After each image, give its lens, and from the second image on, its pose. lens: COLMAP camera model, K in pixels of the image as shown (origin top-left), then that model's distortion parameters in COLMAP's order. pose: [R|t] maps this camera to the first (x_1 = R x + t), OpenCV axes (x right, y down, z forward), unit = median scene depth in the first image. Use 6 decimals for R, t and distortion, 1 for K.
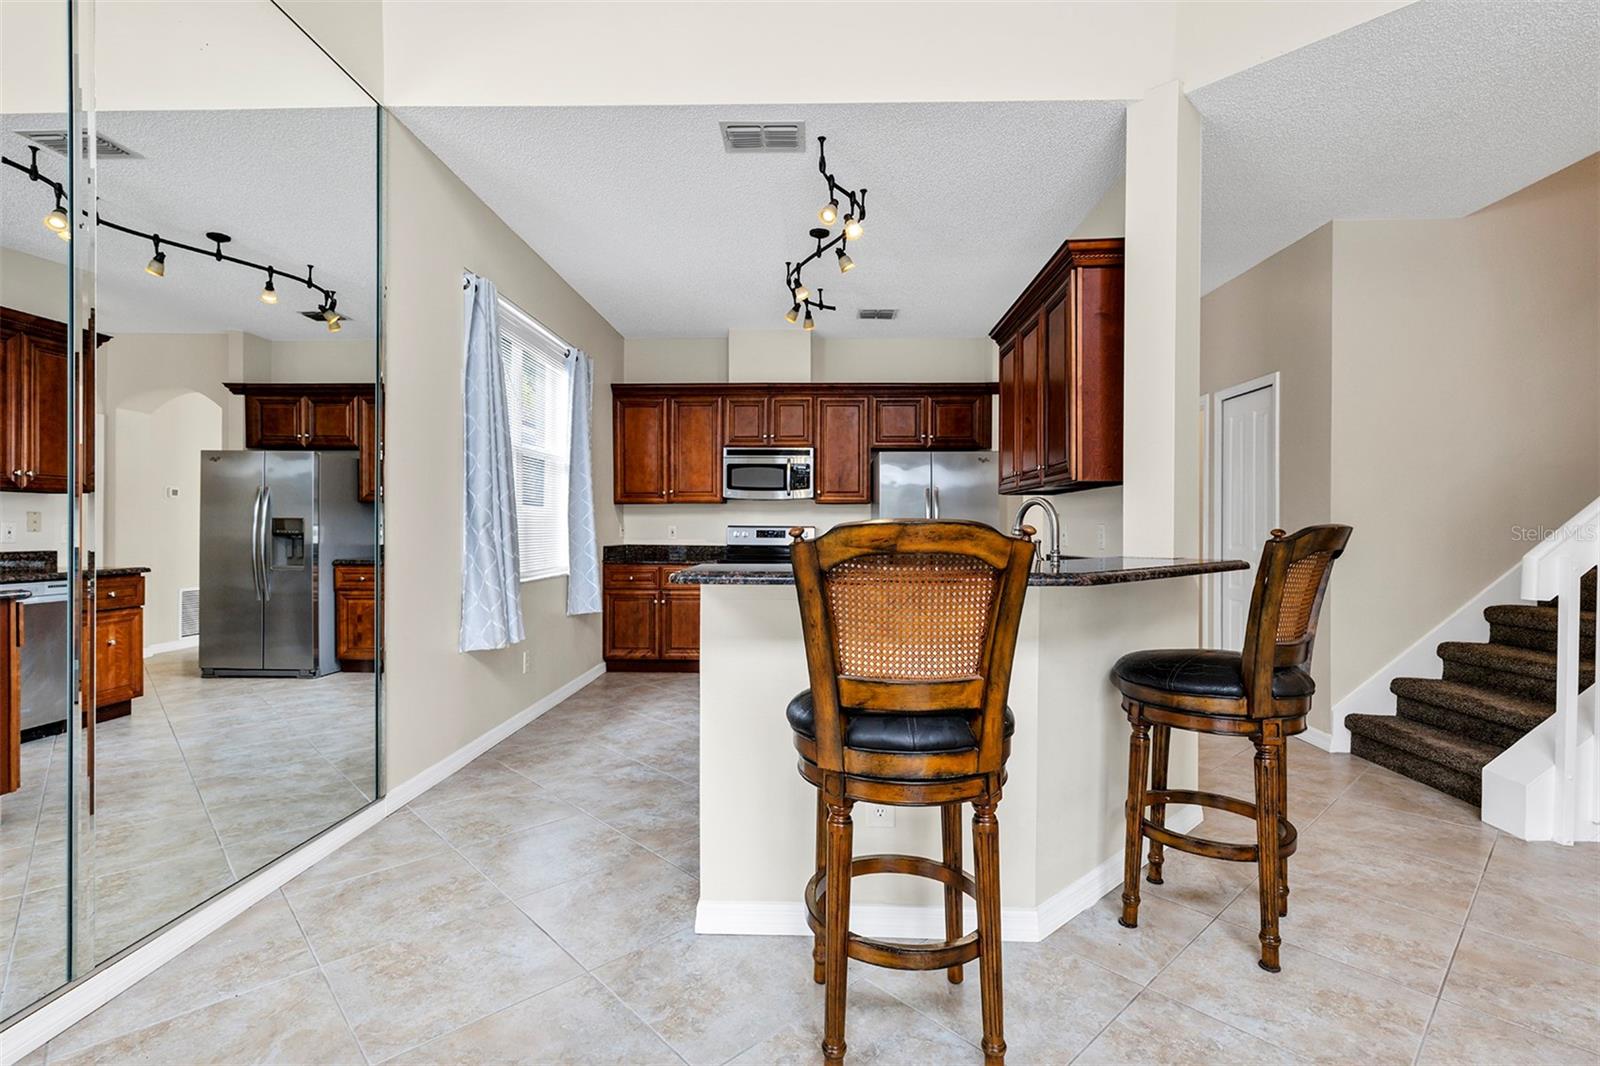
lens RADIAL K [[718.4, 0, 804.3], [0, 718.4, 533.7], [0, 0, 1]] dist [0.004194, 0.000510]
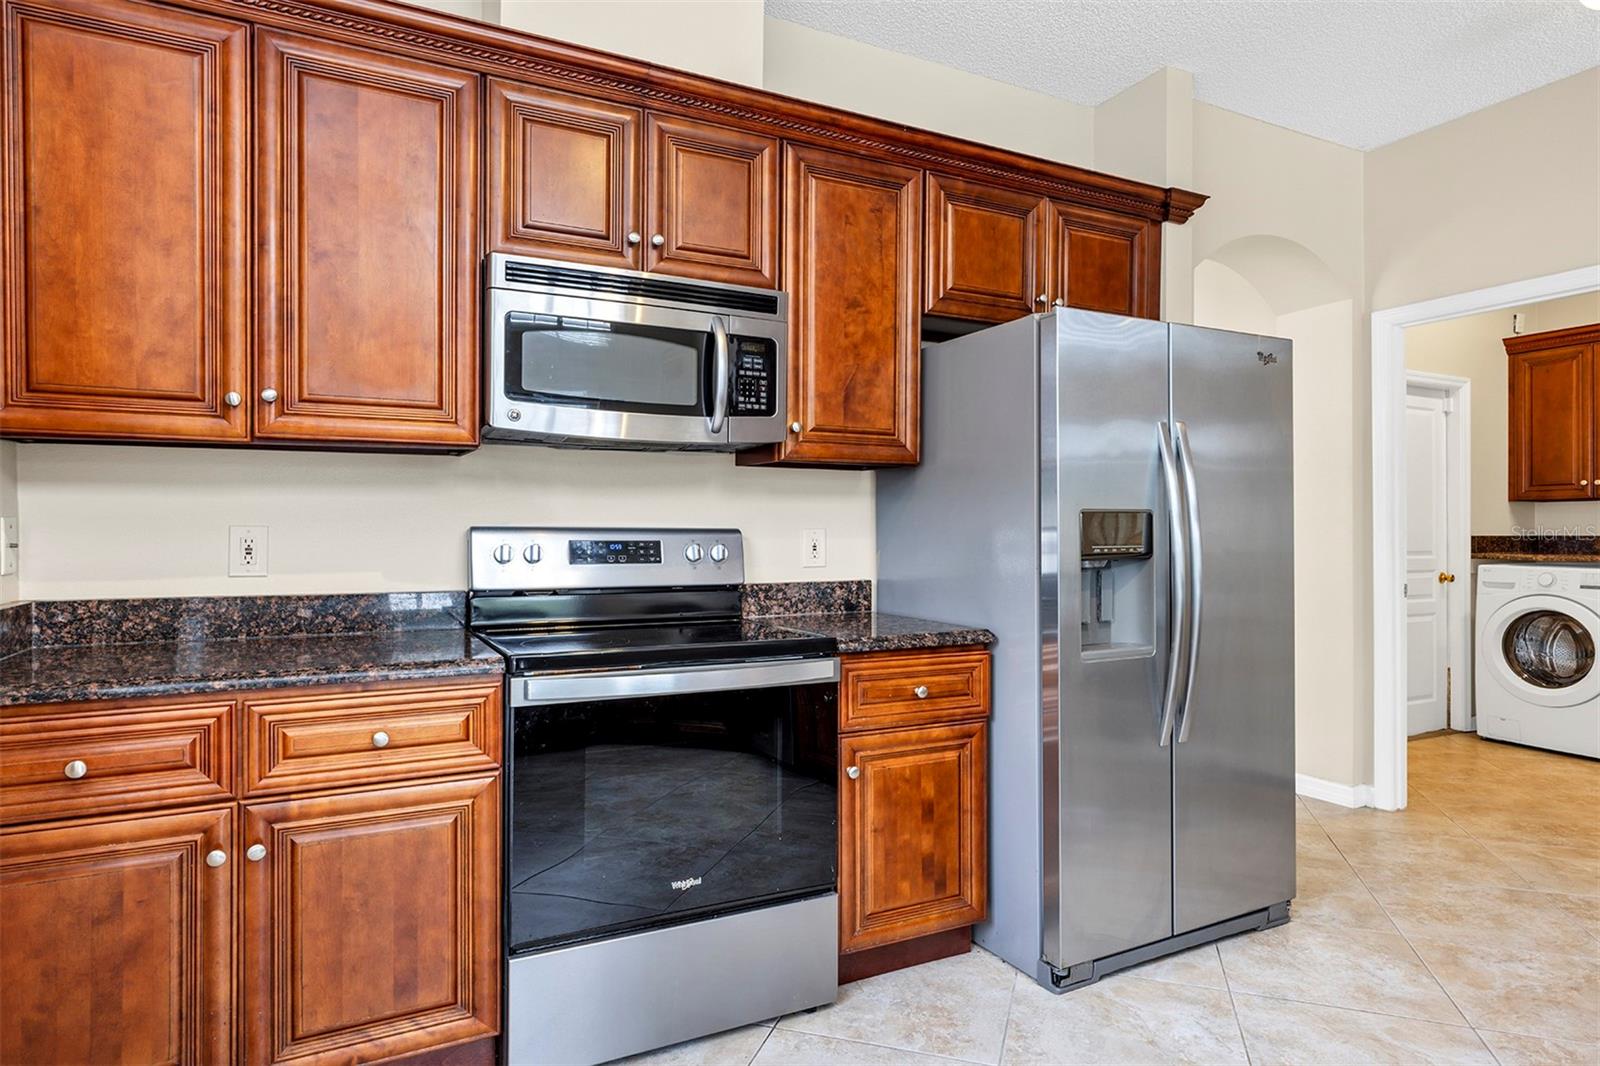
lens RADIAL K [[862.0, 0, 800.0], [0, 862.0, 533.0], [0, 0, 1]] dist [-0.001219, 0.000988]
pose [[0.863608, 0.000684, 0.504163, -0.210811], [0.004100, 0.999956, -0.008379, -0.006379], [-0.504147, 0.009303, 0.863568, 0.762722]]
